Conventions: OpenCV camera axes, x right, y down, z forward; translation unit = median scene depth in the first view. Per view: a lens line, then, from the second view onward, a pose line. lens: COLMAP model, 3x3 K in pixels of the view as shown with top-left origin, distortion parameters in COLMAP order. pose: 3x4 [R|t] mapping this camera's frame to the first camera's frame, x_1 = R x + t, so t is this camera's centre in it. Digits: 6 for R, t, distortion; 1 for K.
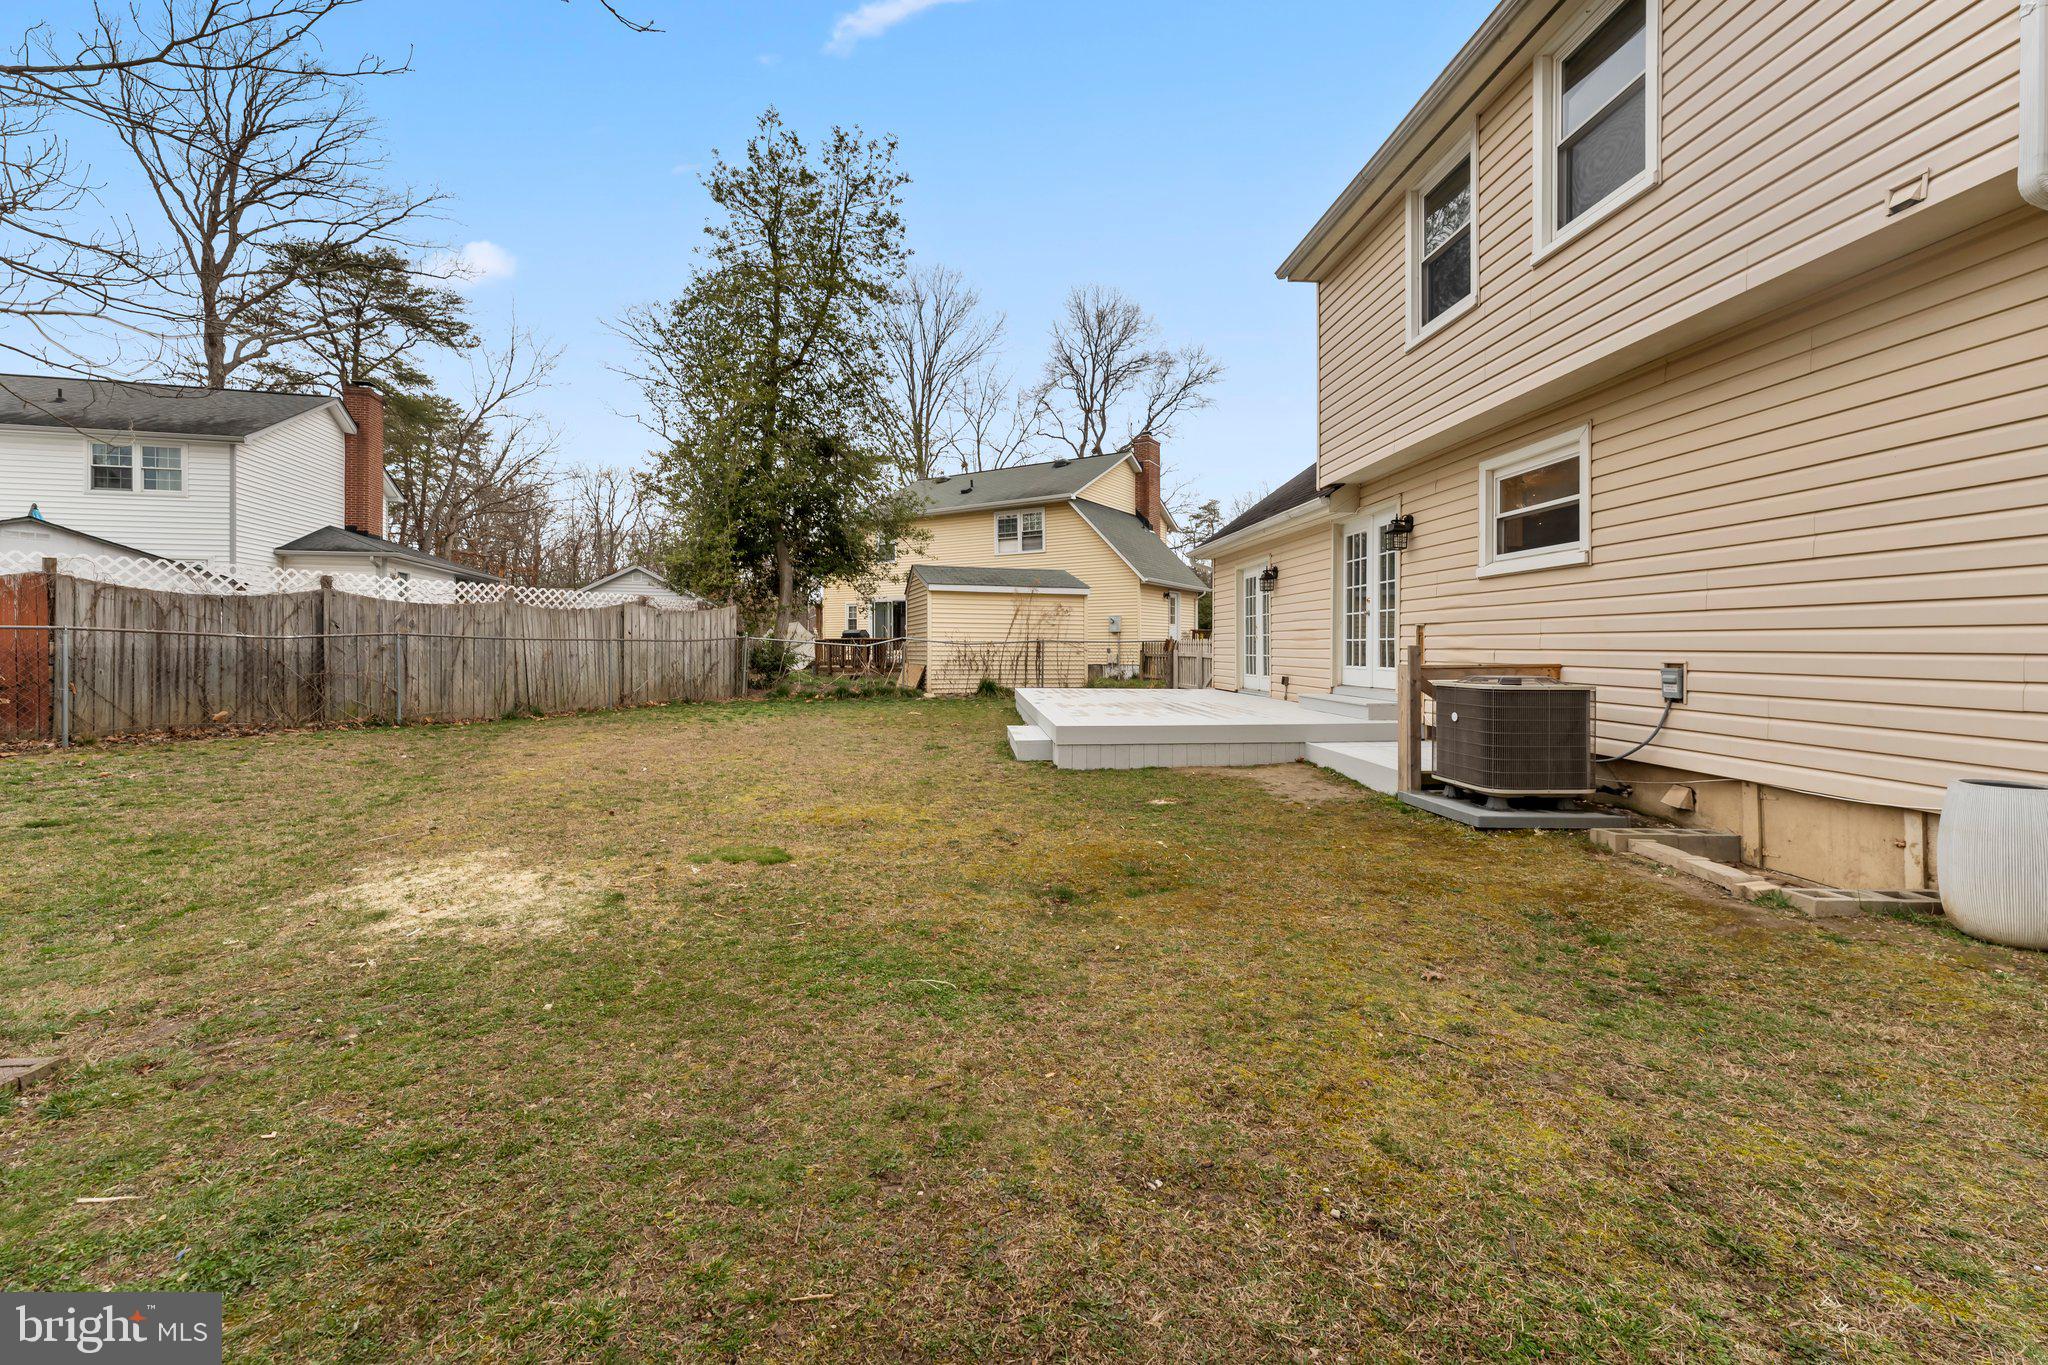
lens RADIAL K [[814.7, 0, 1029.0], [0, 814.7, 665.5], [0, 0, 1]] dist [0.001733, 0.000243]
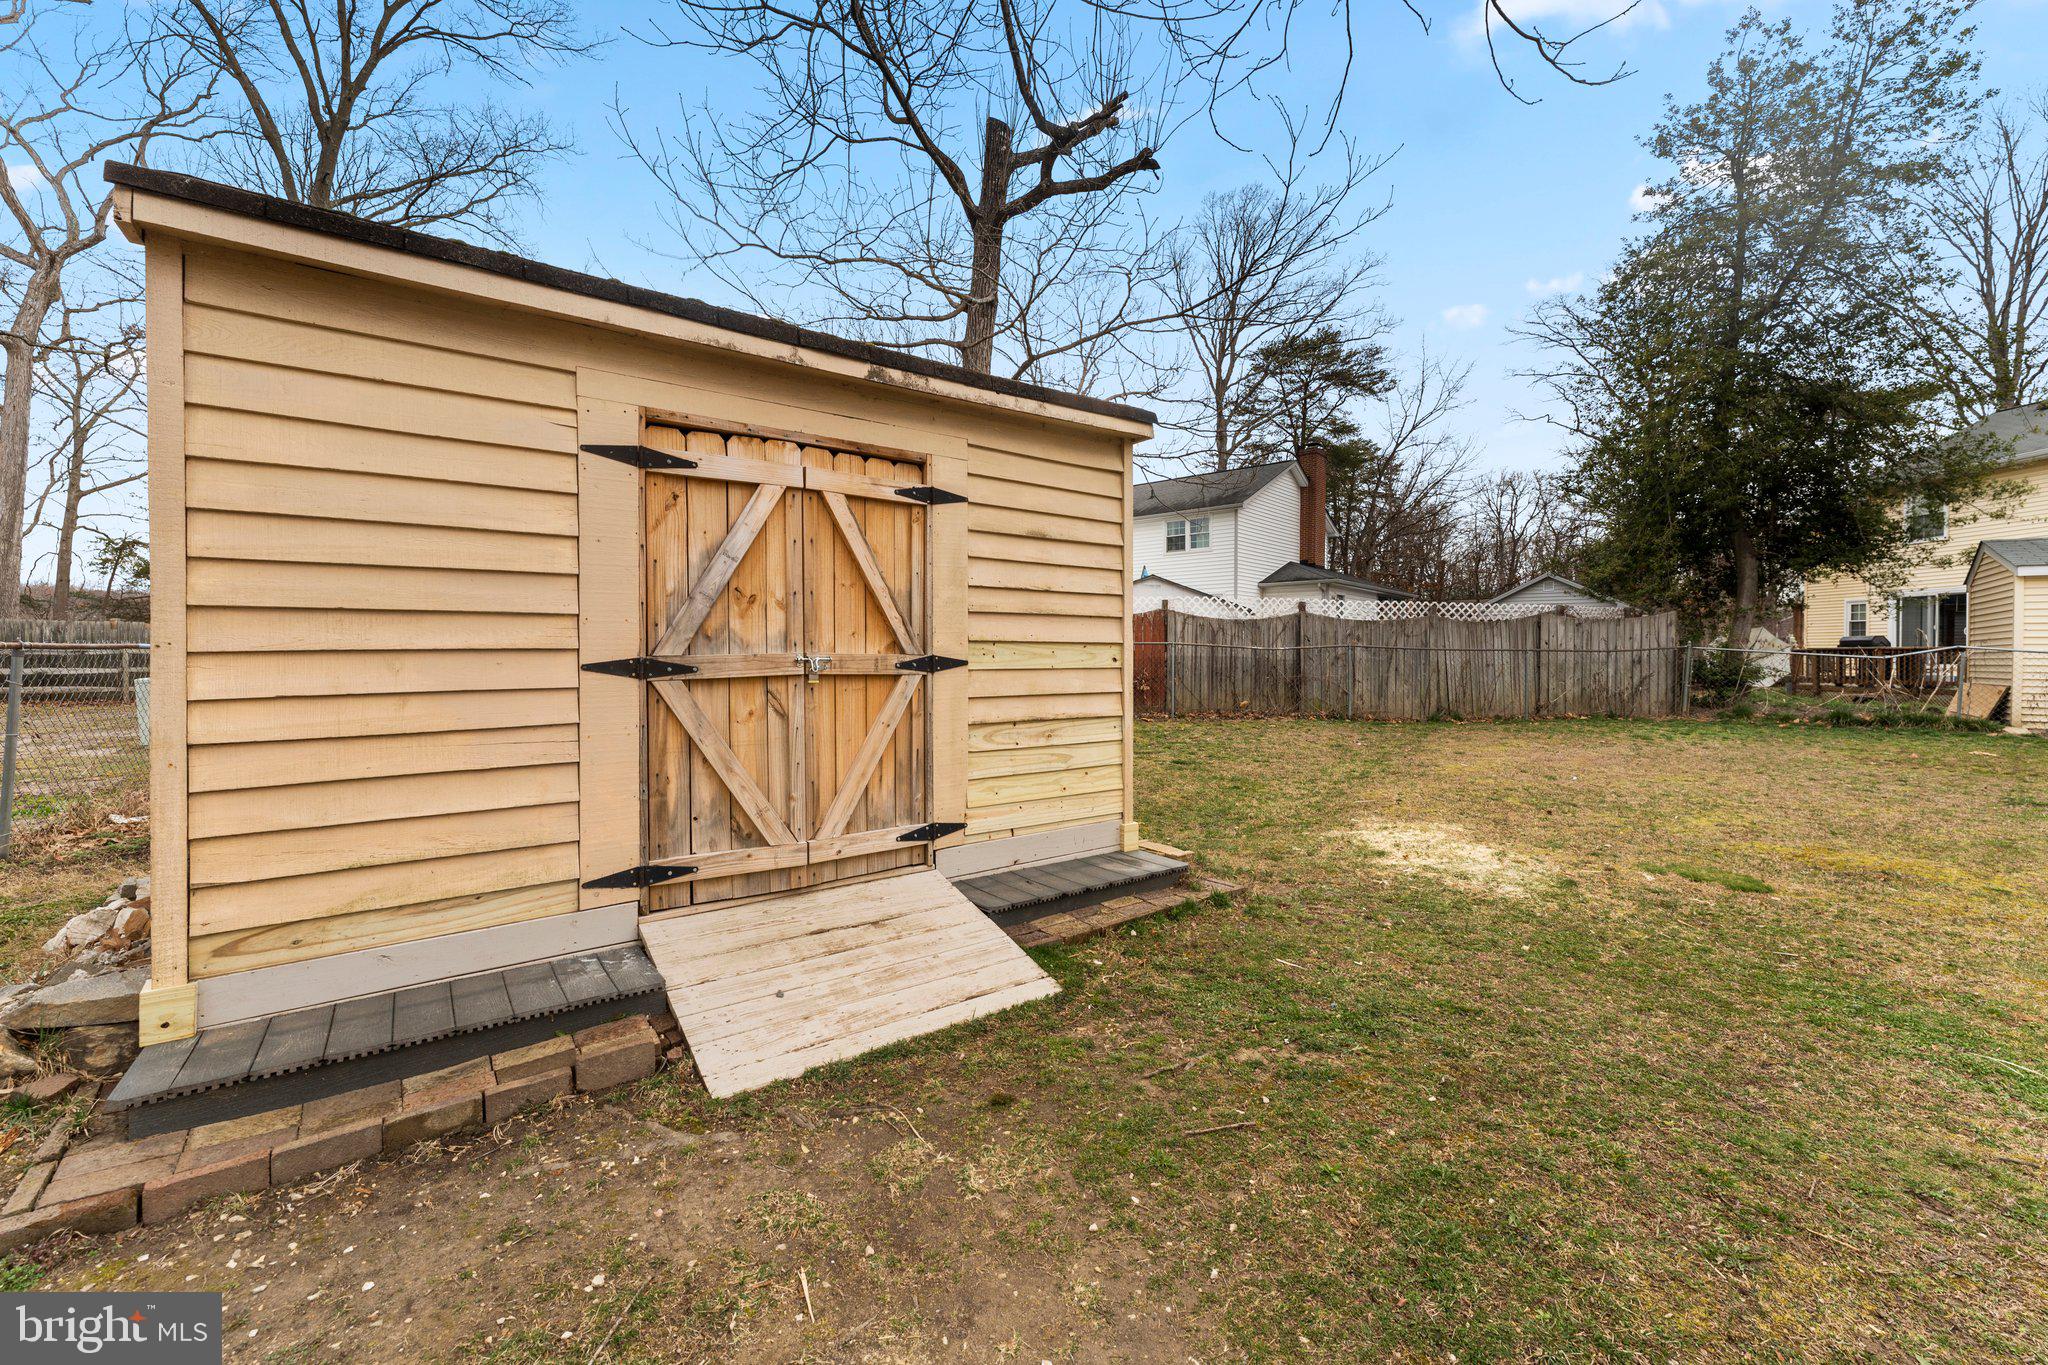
lens RADIAL K [[814.7, 0, 1029.0], [0, 814.7, 665.5], [0, 0, 1]] dist [0.001733, 0.000243]
pose [[0.537772, 0.014053, -0.842973, 0.008519], [-0.024575, 0.999698, 0.000988, 0.001518], [0.842732, 0.020184, 0.537955, -0.062725]]
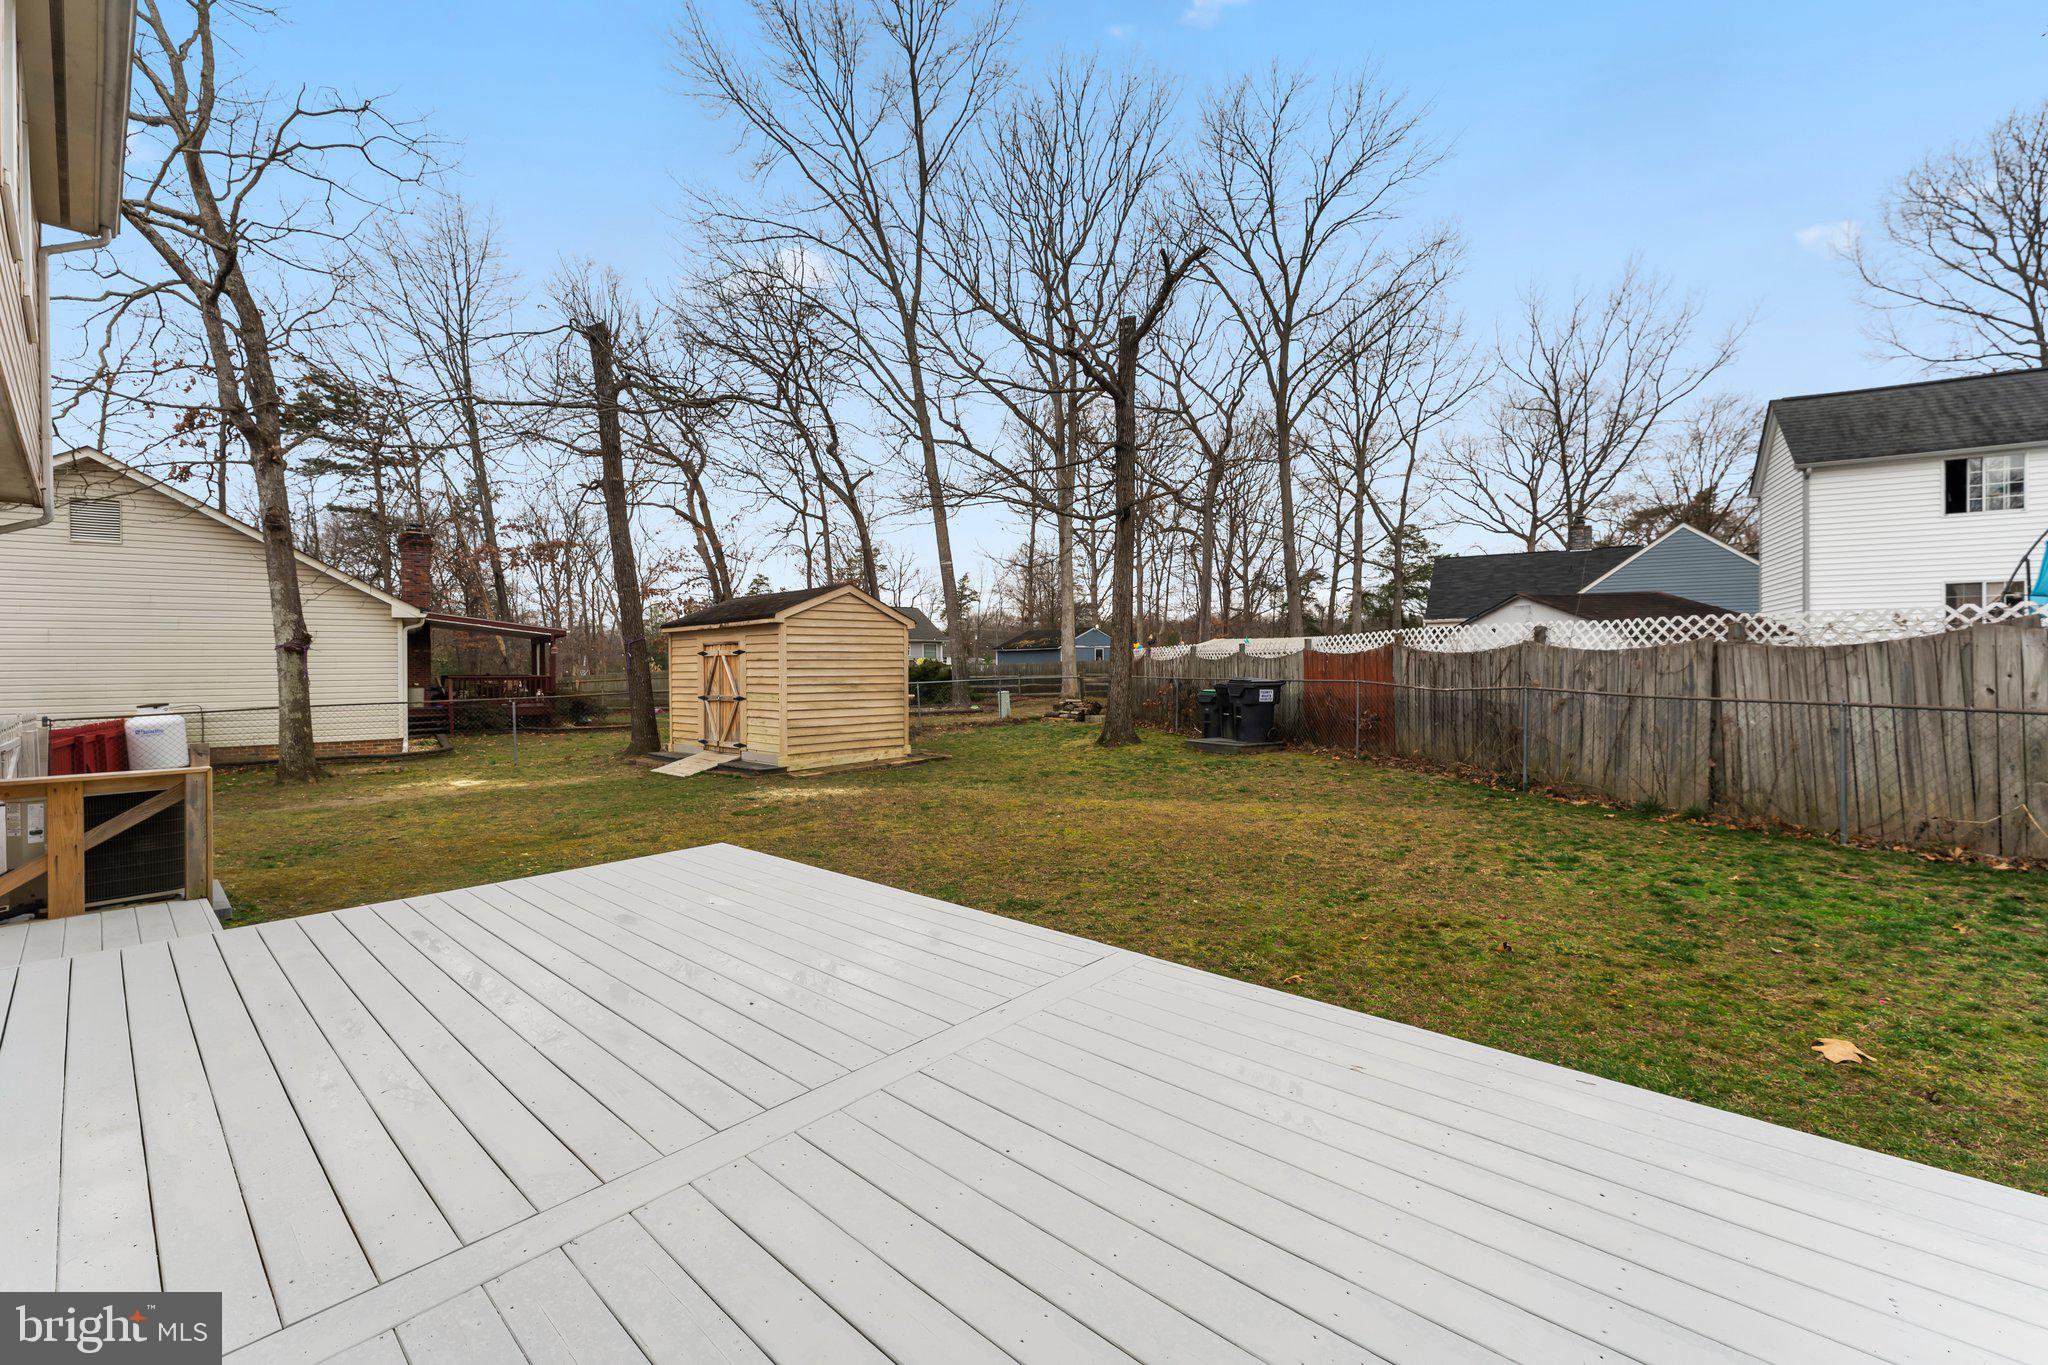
lens RADIAL K [[814.7, 0, 1029.0], [0, 814.7, 665.5], [0, 0, 1]] dist [0.001733, 0.000243]
pose [[-0.718937, 0.008824, -0.695019, 0.192566], [-0.008800, 0.999724, 0.021795, -0.061867], [0.695020, 0.021786, -0.718661, 0.996725]]
